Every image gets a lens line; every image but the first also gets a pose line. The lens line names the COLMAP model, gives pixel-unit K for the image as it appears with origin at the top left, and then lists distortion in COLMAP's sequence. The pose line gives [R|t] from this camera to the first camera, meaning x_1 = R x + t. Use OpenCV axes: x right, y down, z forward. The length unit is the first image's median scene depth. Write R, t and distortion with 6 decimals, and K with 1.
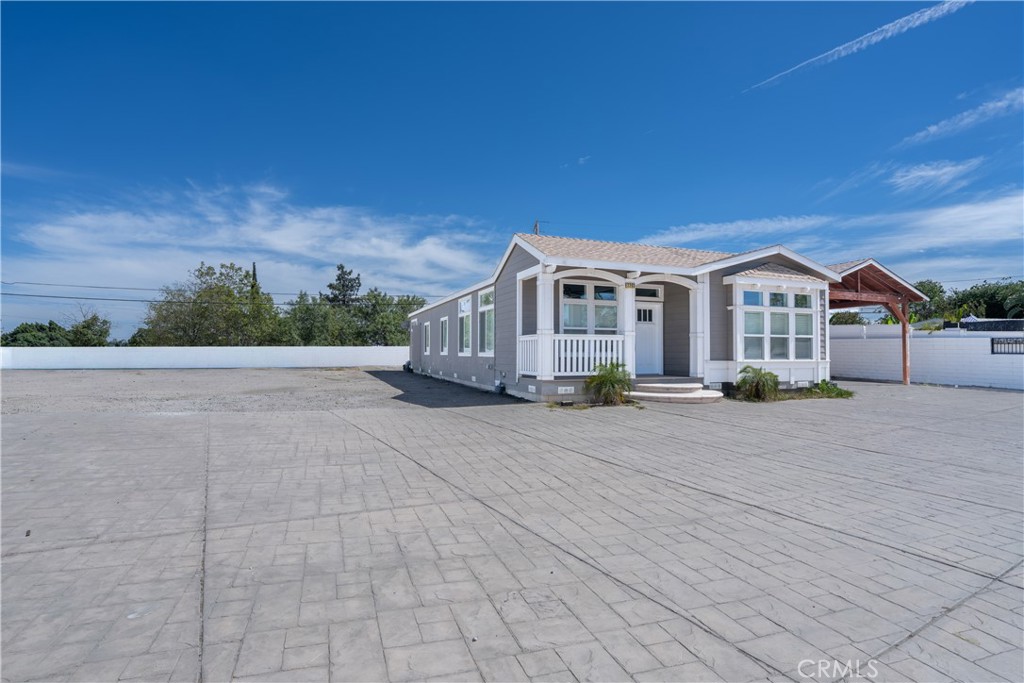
lens RADIAL K [[507.3, 0, 510.2], [0, 507.3, 337.7], [0, 0, 1]] dist [-0.035651, -0.000253]
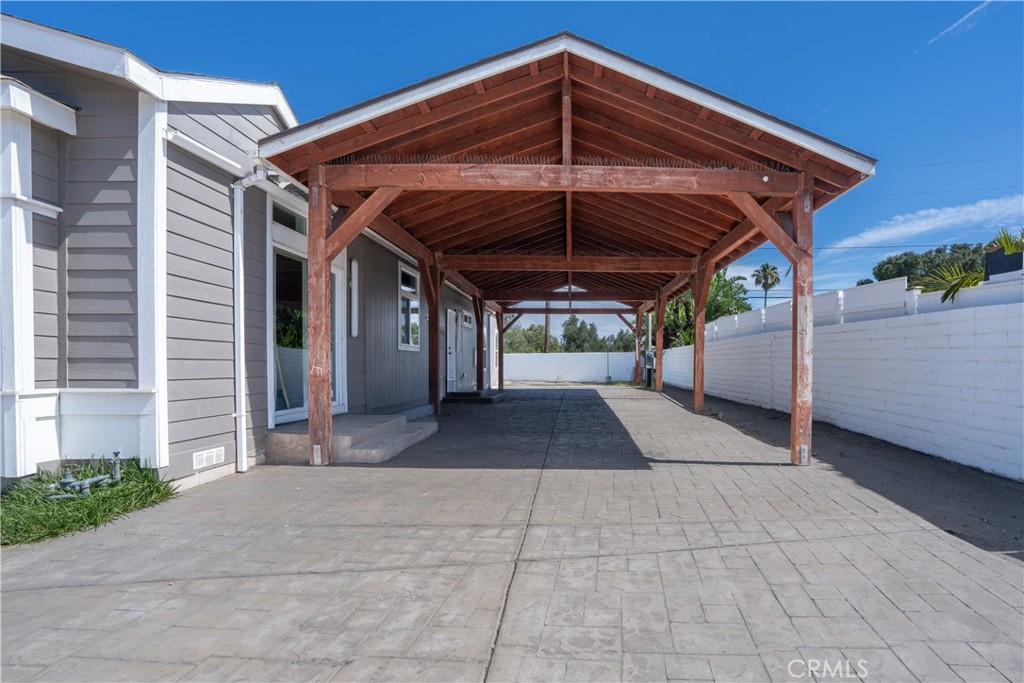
lens RADIAL K [[482.0, 0, 571.7], [0, 482.0, 364.0], [0, 0, 1]] dist [-0.058859, 0.018897]
pose [[0.948081, -0.000704, -0.318028, 0.968425], [0.012577, 0.999298, 0.035281, 0.026706], [0.317780, -0.037449, 0.947425, 0.867742]]
